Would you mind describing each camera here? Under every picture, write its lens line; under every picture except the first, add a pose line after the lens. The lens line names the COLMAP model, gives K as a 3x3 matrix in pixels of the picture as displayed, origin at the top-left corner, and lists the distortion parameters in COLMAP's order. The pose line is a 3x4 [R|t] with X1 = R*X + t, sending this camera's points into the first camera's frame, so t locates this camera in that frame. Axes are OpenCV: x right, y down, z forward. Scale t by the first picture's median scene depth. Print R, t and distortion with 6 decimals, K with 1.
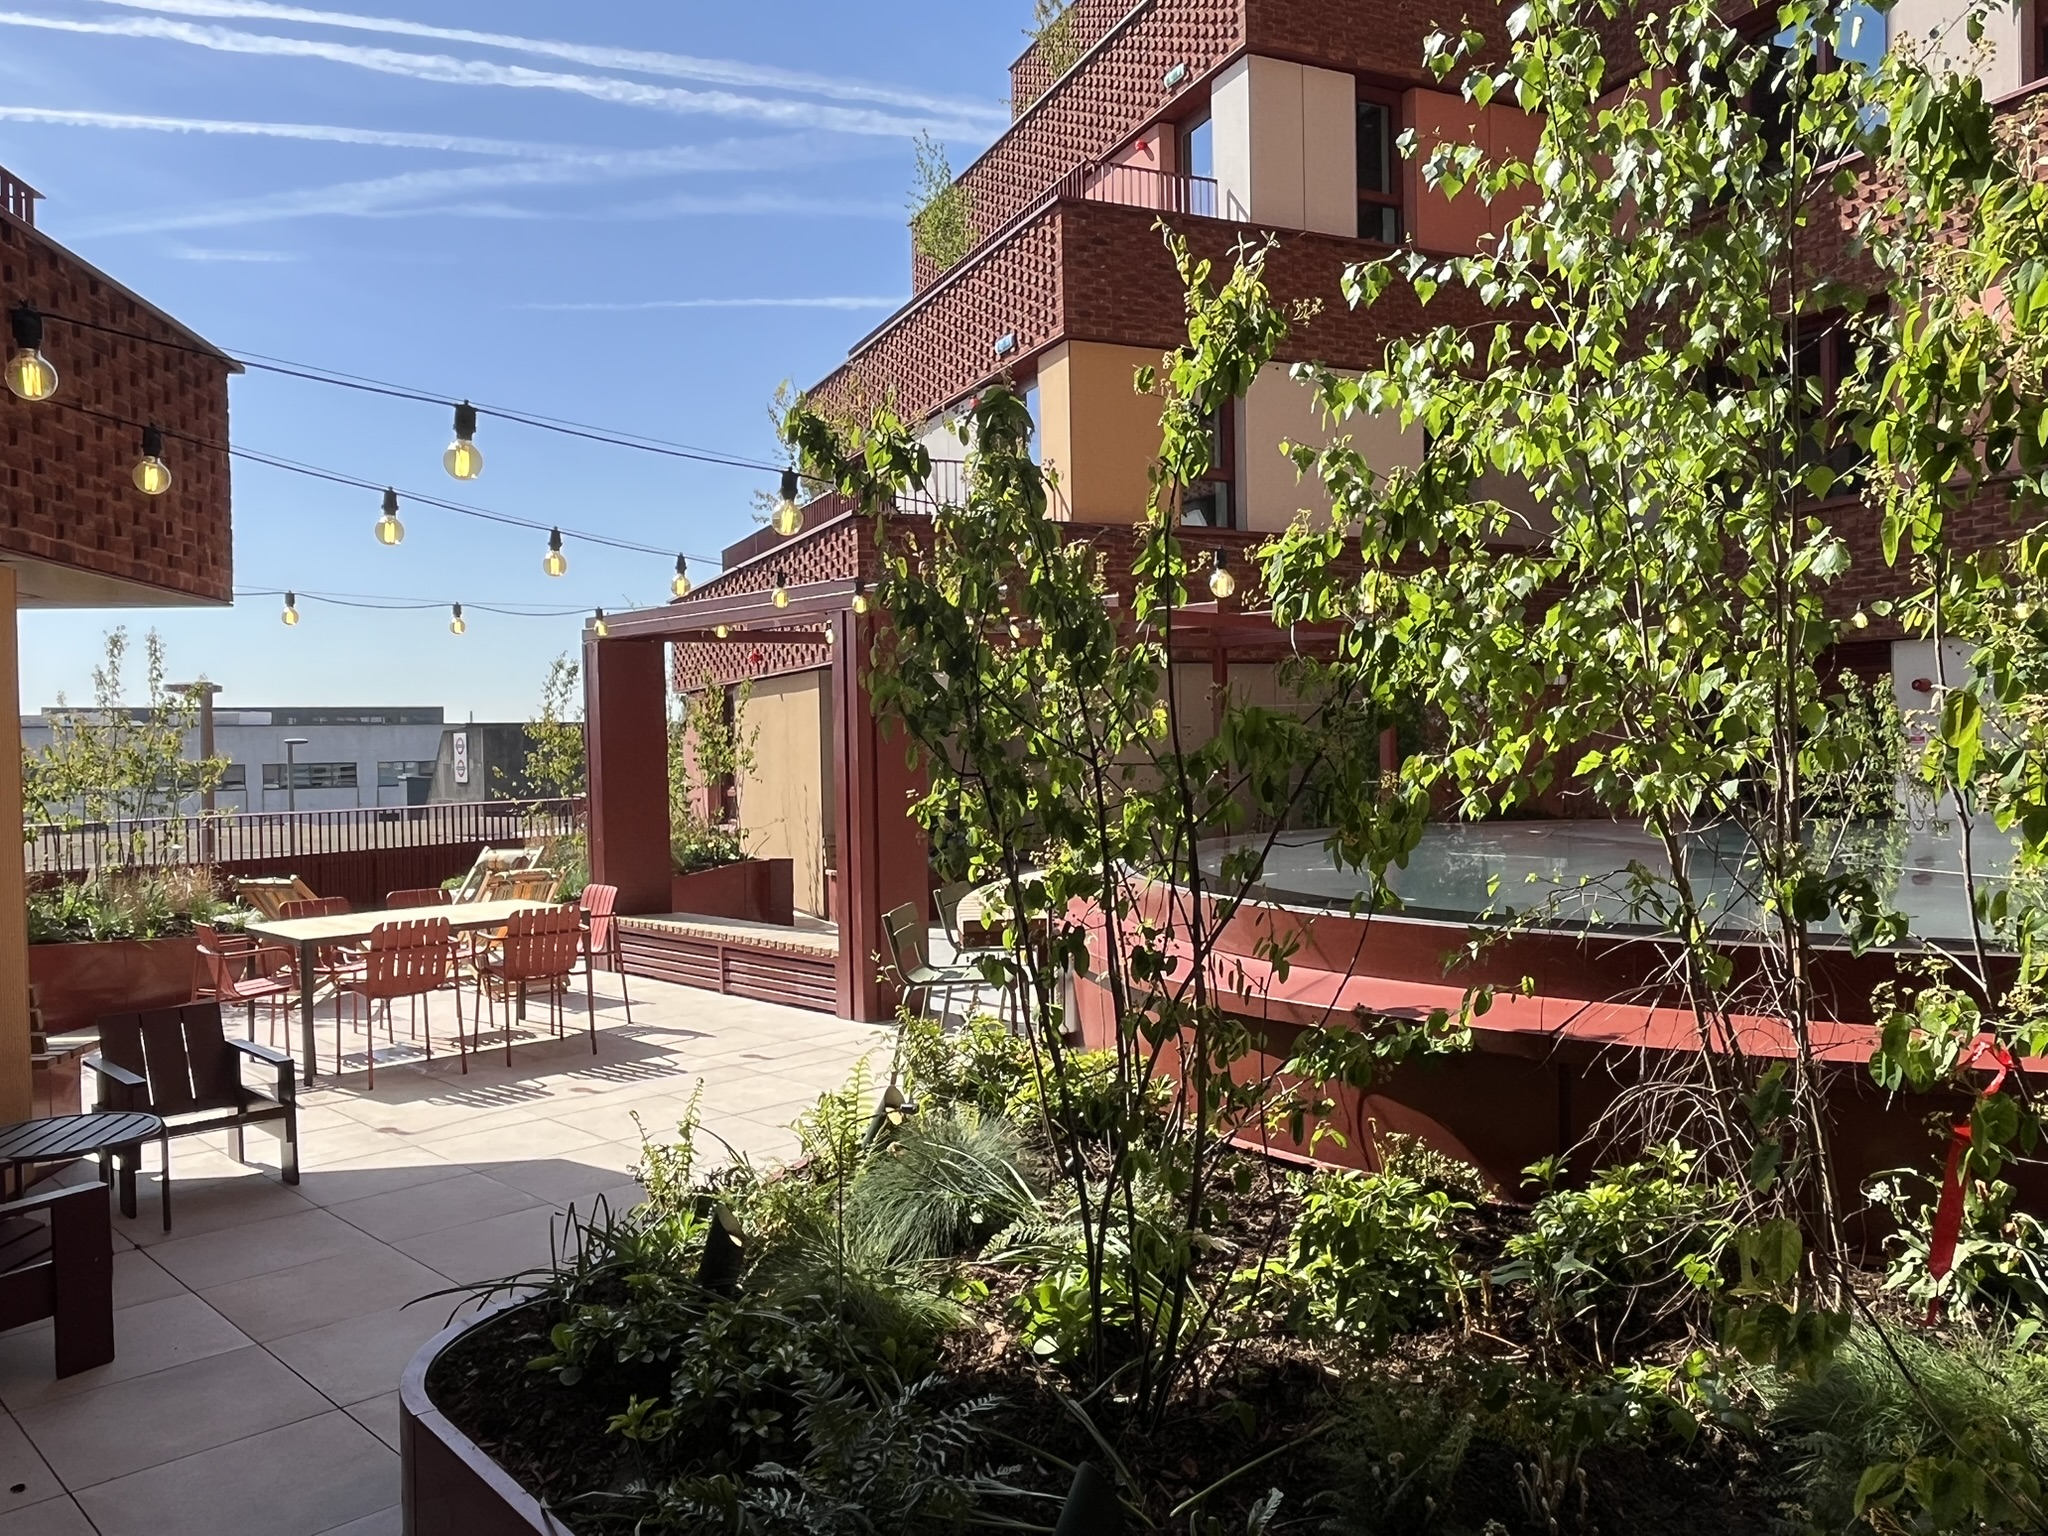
lens RADIAL K [[1456.5, 0, 1024.0], [0, 1456.5, 768.0], [0, 0, 1]] dist [-0.043834, 0.002419]
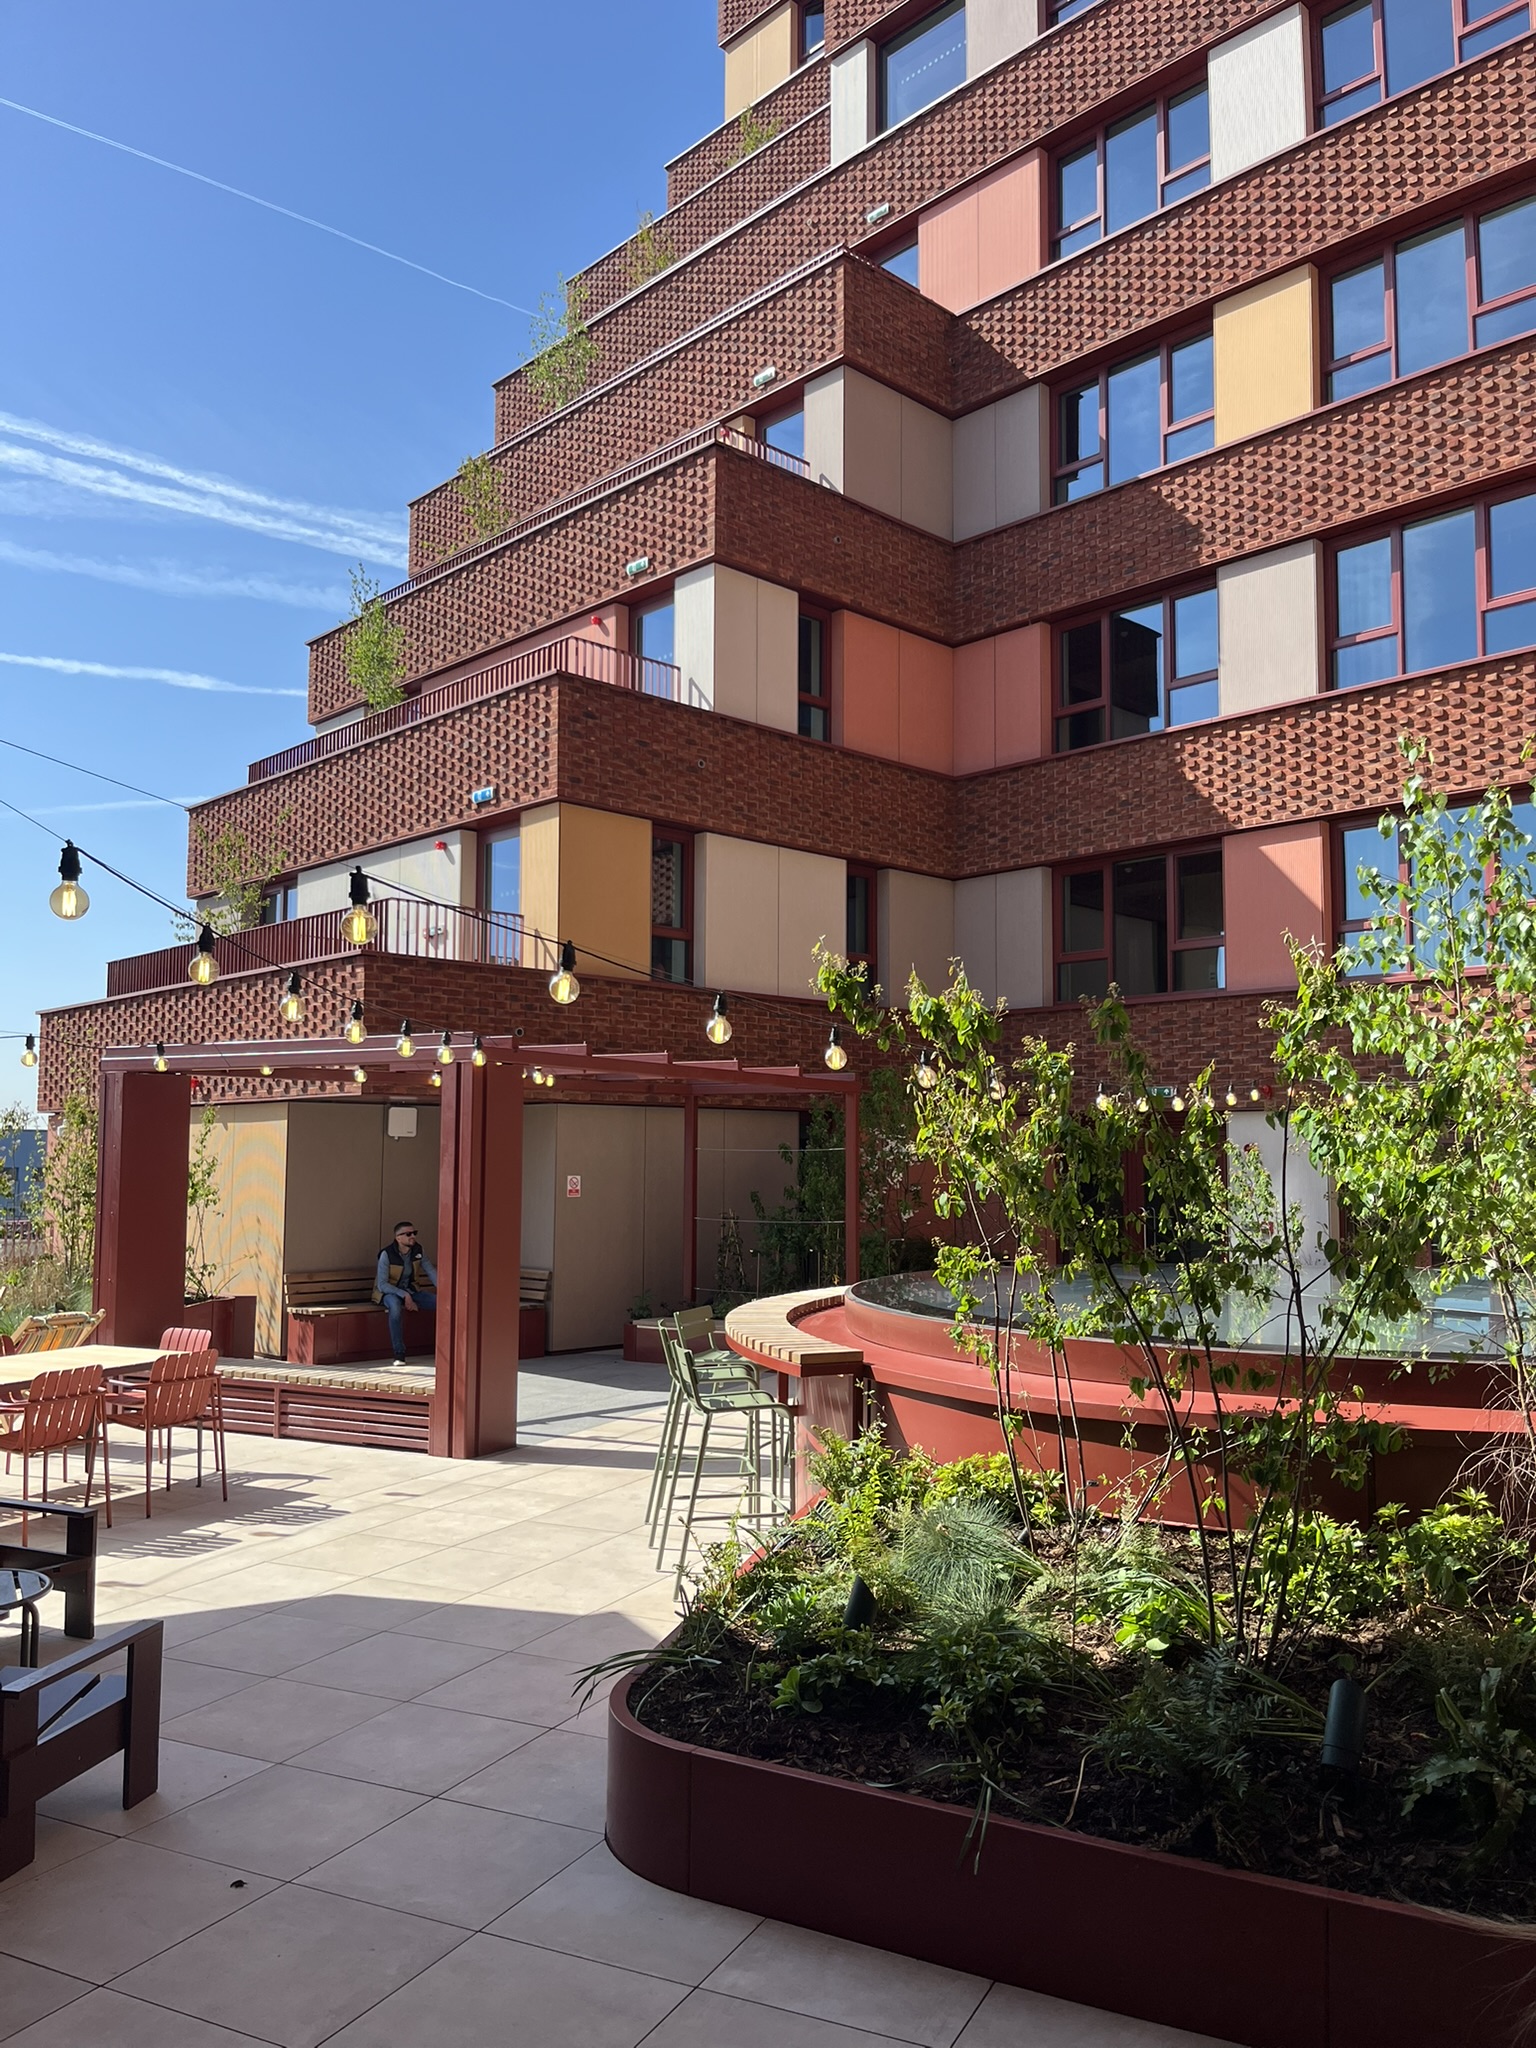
lens RADIAL K [[1527.4, 0, 768.0], [0, 1527.4, 1024.0], [0, 0, 1]] dist [0.007149, -0.205994]
pose [[0.931822, 0.049286, 0.359552, -0.213489], [-0.011488, 0.994245, -0.106513, -0.013645], [-0.362732, 0.095121, 0.927026, -0.079868]]
